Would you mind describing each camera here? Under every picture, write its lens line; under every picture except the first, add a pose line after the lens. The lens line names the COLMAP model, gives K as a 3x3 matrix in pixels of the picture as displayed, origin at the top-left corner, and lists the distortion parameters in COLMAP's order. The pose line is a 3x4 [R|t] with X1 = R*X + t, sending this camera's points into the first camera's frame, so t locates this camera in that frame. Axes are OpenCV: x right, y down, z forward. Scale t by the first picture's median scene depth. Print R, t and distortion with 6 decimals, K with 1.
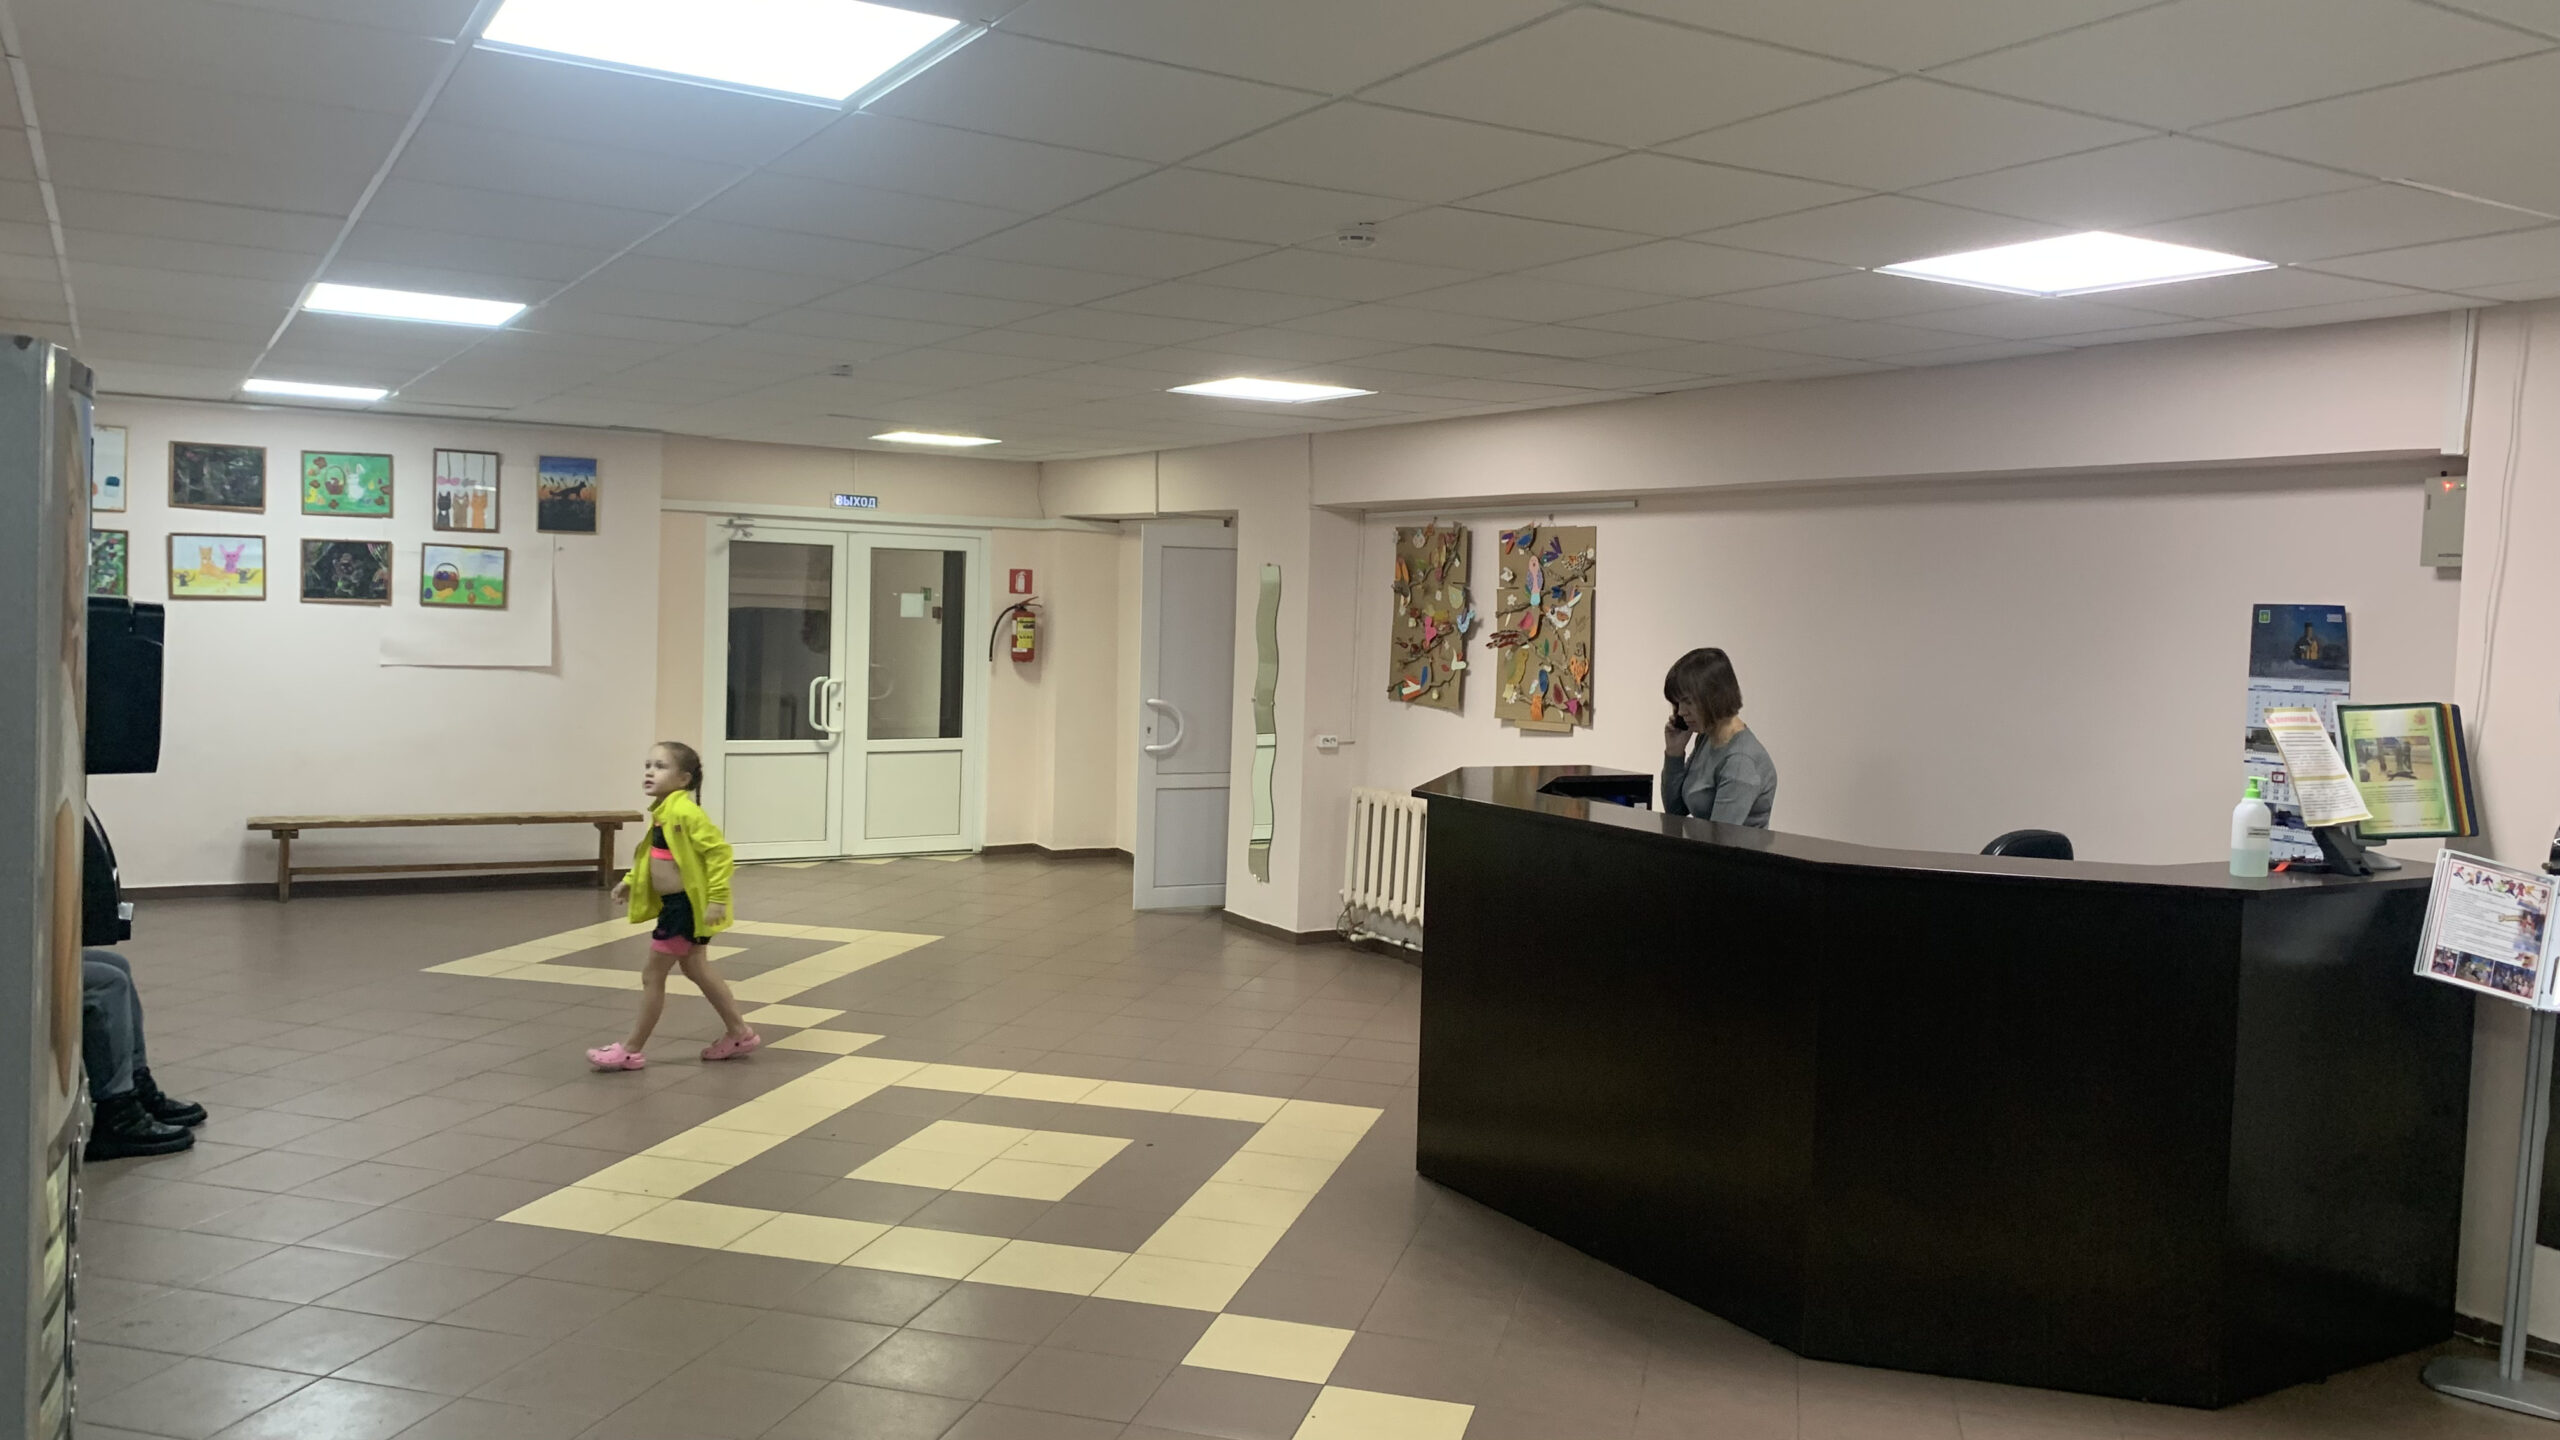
lens RADIAL K [[2016.7, 0, 1284.7], [0, 2016.7, 720.3], [0, 0, 1]] dist [0.084315, -0.117803]
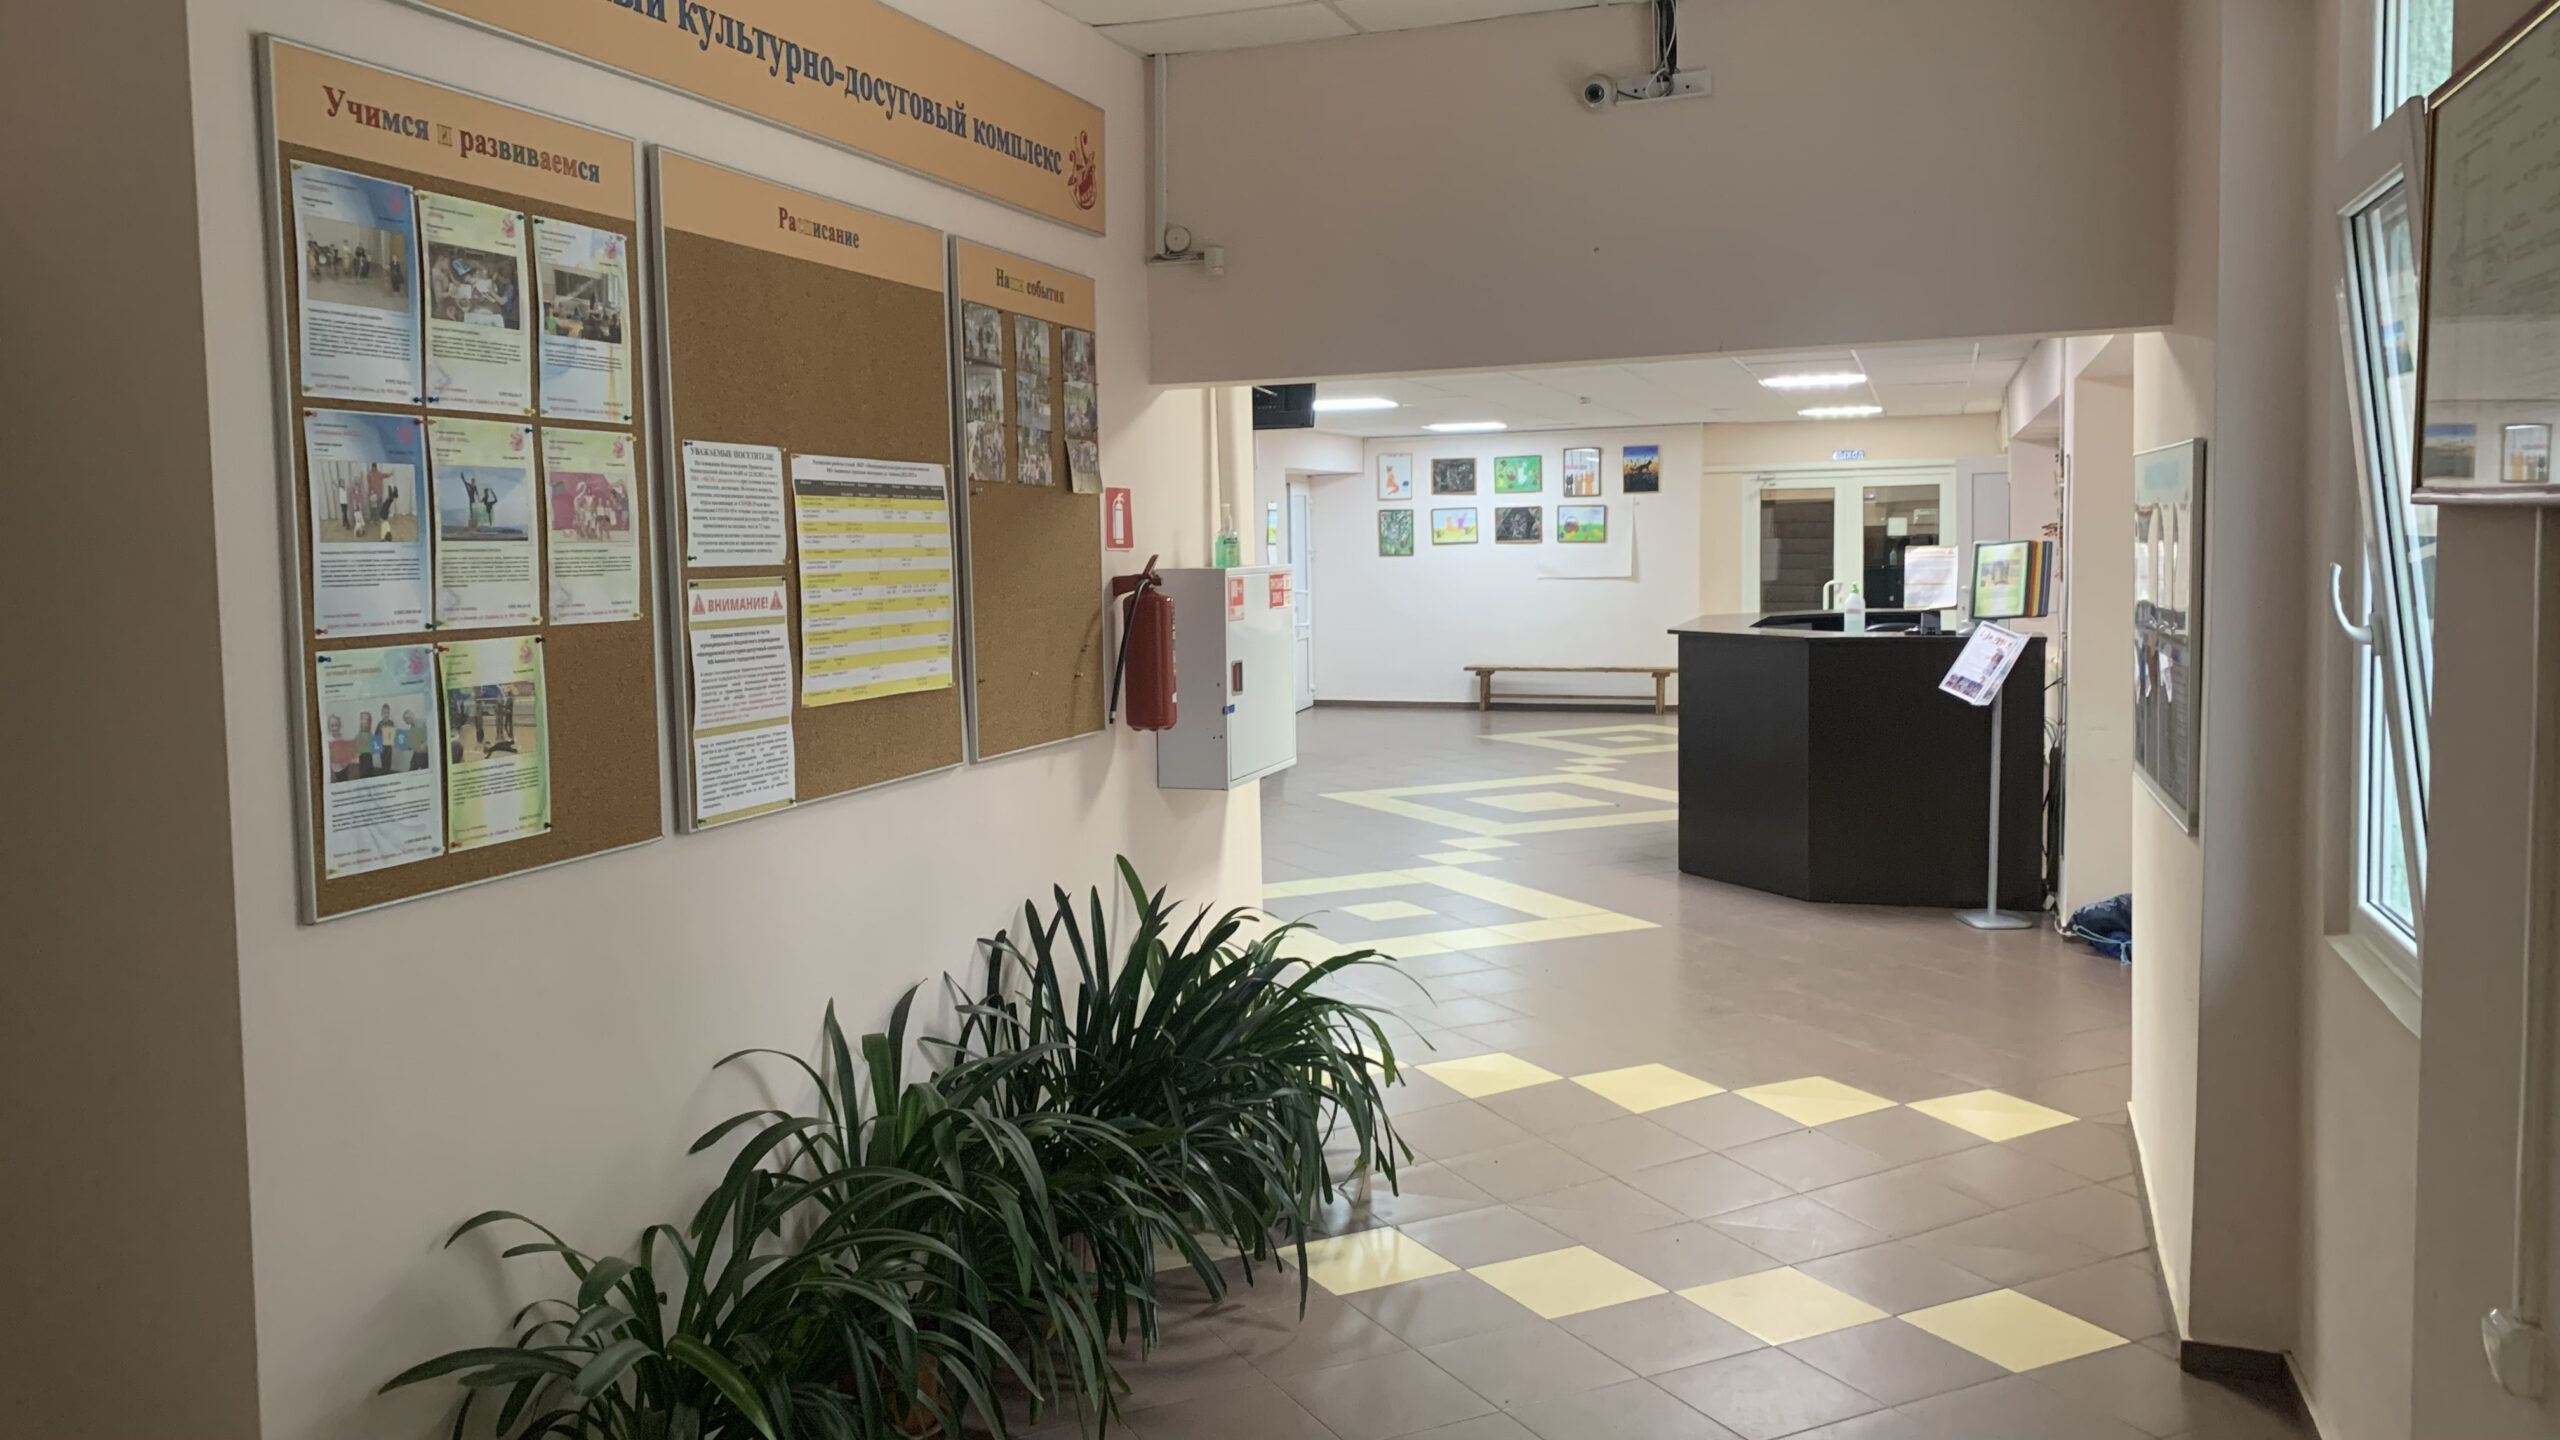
lens RADIAL K [[2016.7, 0, 1275.1], [0, 2016.7, 712.8], [0, 0, 1]] dist [0.084315, -0.117803]
pose [[0.667908, 0.017658, -0.744034, 0.684353], [-0.000203, 0.999723, 0.023545, 0.046645], [0.744244, -0.015574, 0.667727, -0.304474]]
